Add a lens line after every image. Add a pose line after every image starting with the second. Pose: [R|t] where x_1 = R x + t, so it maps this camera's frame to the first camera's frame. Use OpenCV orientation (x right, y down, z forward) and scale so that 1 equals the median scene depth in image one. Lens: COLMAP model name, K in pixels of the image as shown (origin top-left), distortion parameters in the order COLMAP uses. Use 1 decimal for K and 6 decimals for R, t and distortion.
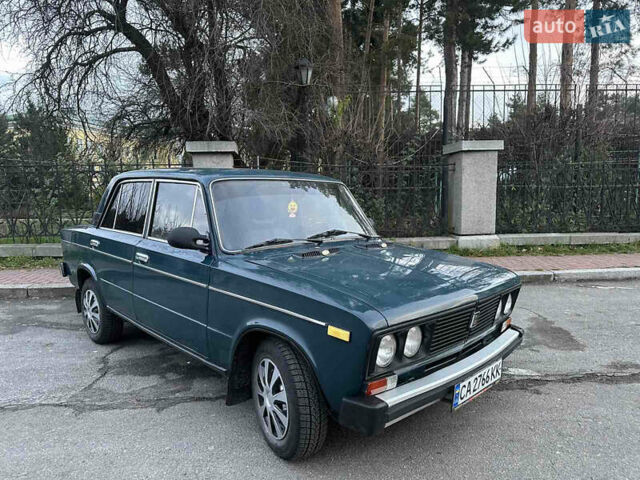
lens RADIAL K [[449.7, 0, 321.6], [0, 449.7, 240.9], [0, 0, 1]] dist [0.054633, -0.071067]
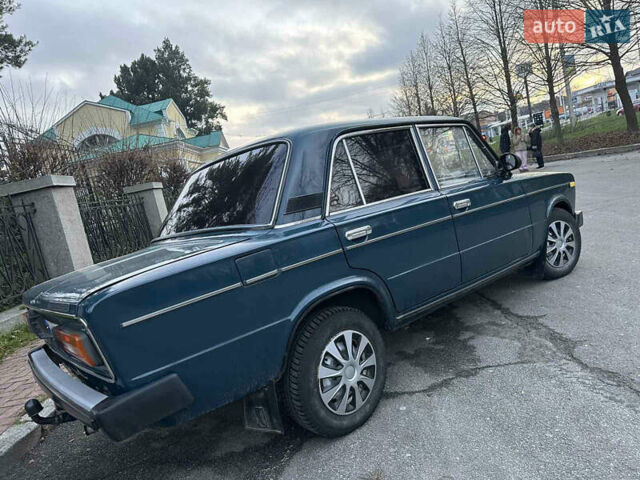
lens RADIAL K [[452.0, 0, 324.2], [0, 452.0, 237.8], [0, 0, 1]] dist [0.050932, -0.065147]
pose [[0.062716, -0.113703, 0.991533, -1.220456], [0.311320, 0.946147, 0.088807, -0.059799], [-0.948233, 0.303114, 0.094737, 1.110243]]
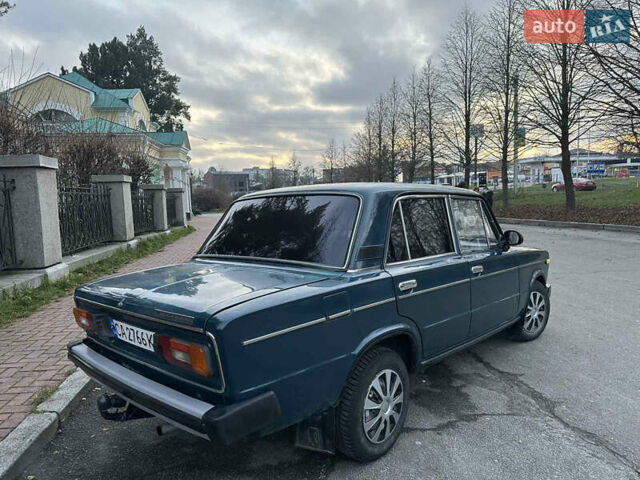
lens RADIAL K [[449.7, 0, 321.6], [0, 449.7, 240.9], [0, 0, 1]] dist [0.054633, -0.071067]
pose [[-0.049957, -0.074709, 0.995953, -1.306176], [0.135335, 0.987495, 0.080863, -0.147999], [-0.989540, 0.138827, -0.039222, 1.286843]]
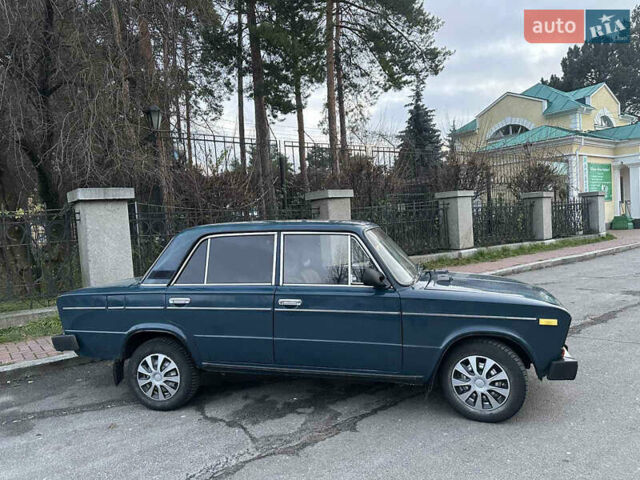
lens RADIAL K [[449.7, 0, 321.6], [0, 449.7, 240.9], [0, 0, 1]] dist [0.054633, -0.071067]
pose [[0.841872, -0.053443, 0.537025, -0.845821], [0.100257, 0.993251, -0.058323, -0.038424], [-0.530284, 0.102941, 0.841548, 0.022834]]
